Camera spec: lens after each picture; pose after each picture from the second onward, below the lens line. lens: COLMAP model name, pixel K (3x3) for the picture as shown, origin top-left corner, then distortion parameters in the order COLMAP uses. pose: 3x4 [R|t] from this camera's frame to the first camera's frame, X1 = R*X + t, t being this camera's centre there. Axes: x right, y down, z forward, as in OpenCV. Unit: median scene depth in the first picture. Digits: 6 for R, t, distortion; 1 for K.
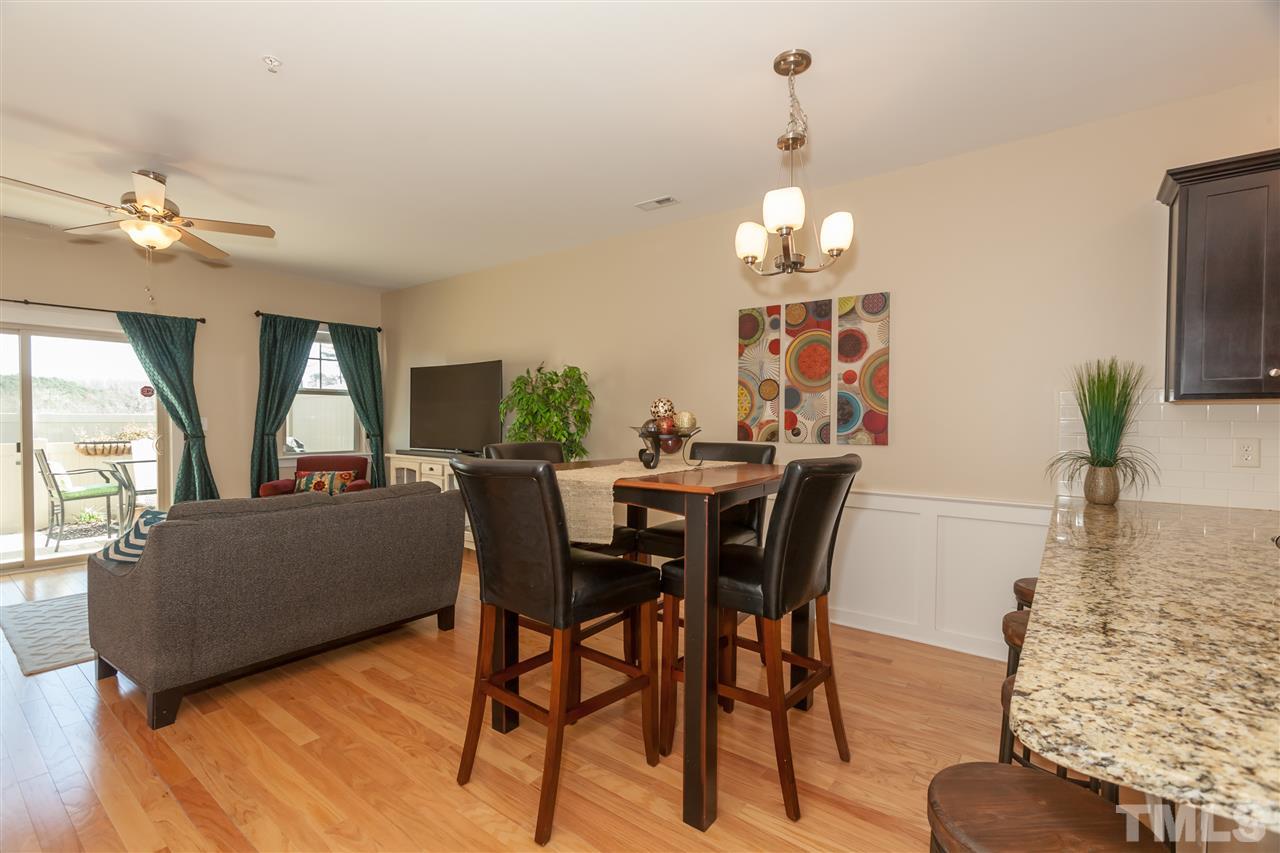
lens RADIAL K [[568.3, 0, 634.1], [0, 568.3, 430.8], [0, 0, 1]] dist [-0.006982, 0.000153]
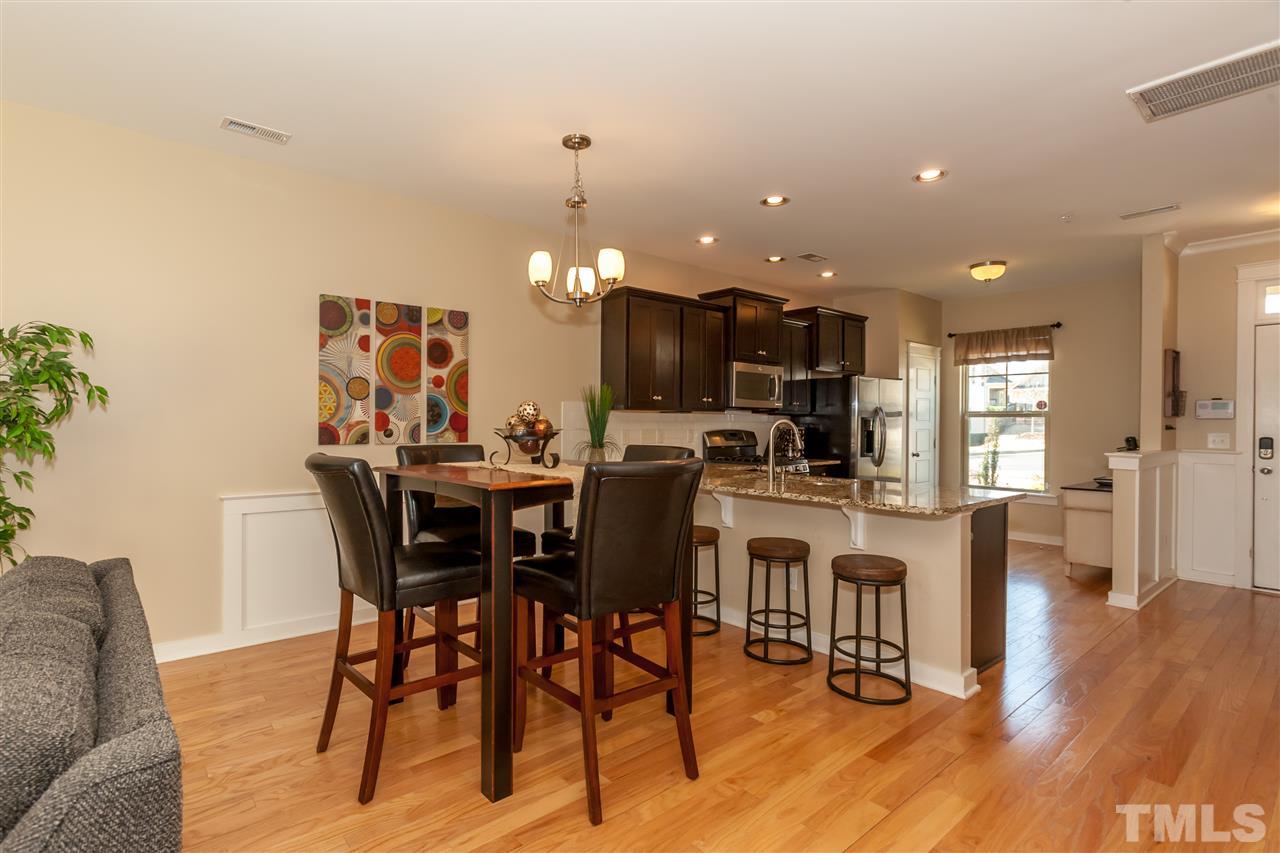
lens RADIAL K [[615.1, 0, 590.0], [0, 615.1, 424.3], [0, 0, 1]] dist [-0.000203, 0.000397]
pose [[0.242974, -0.009565, 0.969986, -0.691195], [0.017609, 0.999830, 0.005448, -0.013138], [-0.969873, 0.015757, 0.243101, 0.416044]]
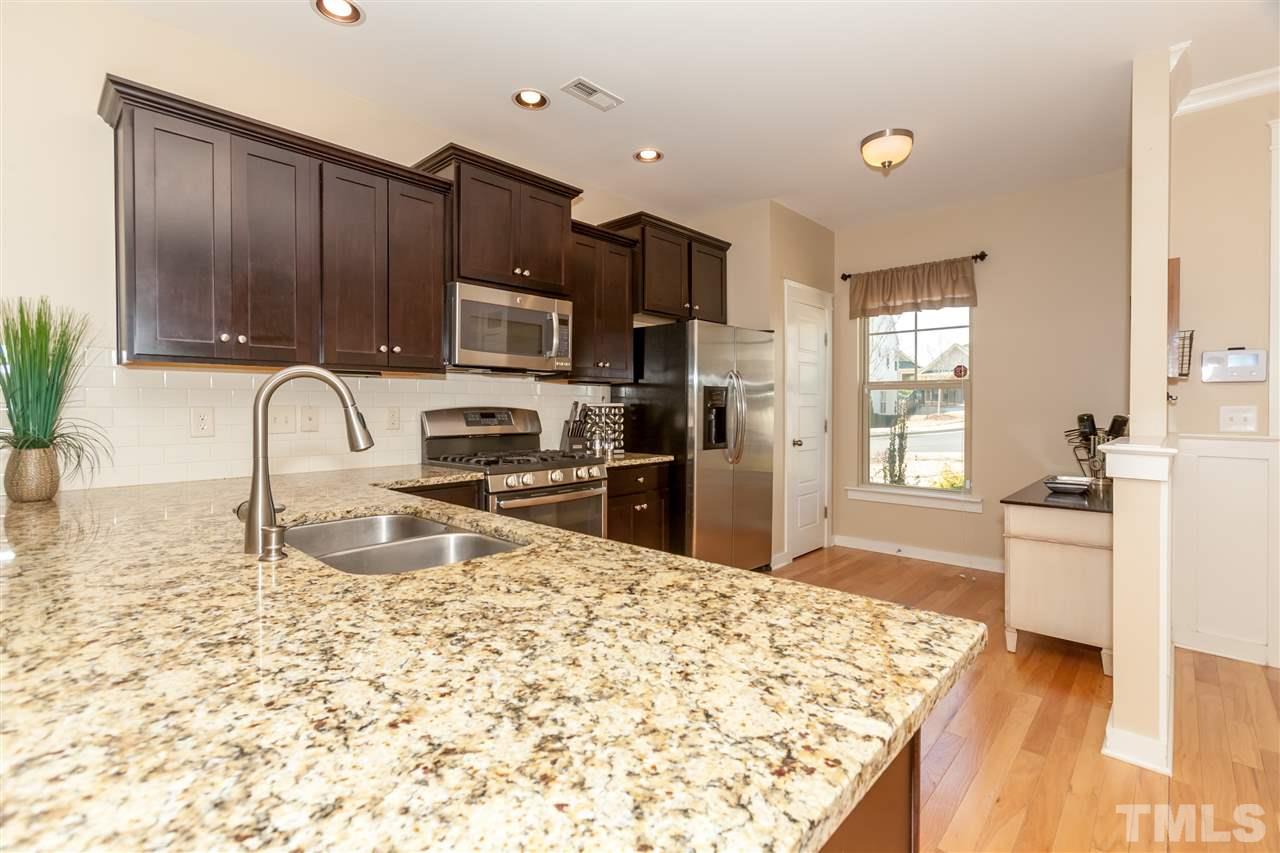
lens RADIAL K [[580.6, 0, 635.0], [0, 580.6, 412.4], [0, 0, 1]] dist [-0.001023, 0.000408]
pose [[0.100941, -0.017958, 0.994730, 0.124946], [0.022871, 0.999615, 0.015725, 0.016680], [-0.994630, 0.021163, 0.101312, 0.117537]]
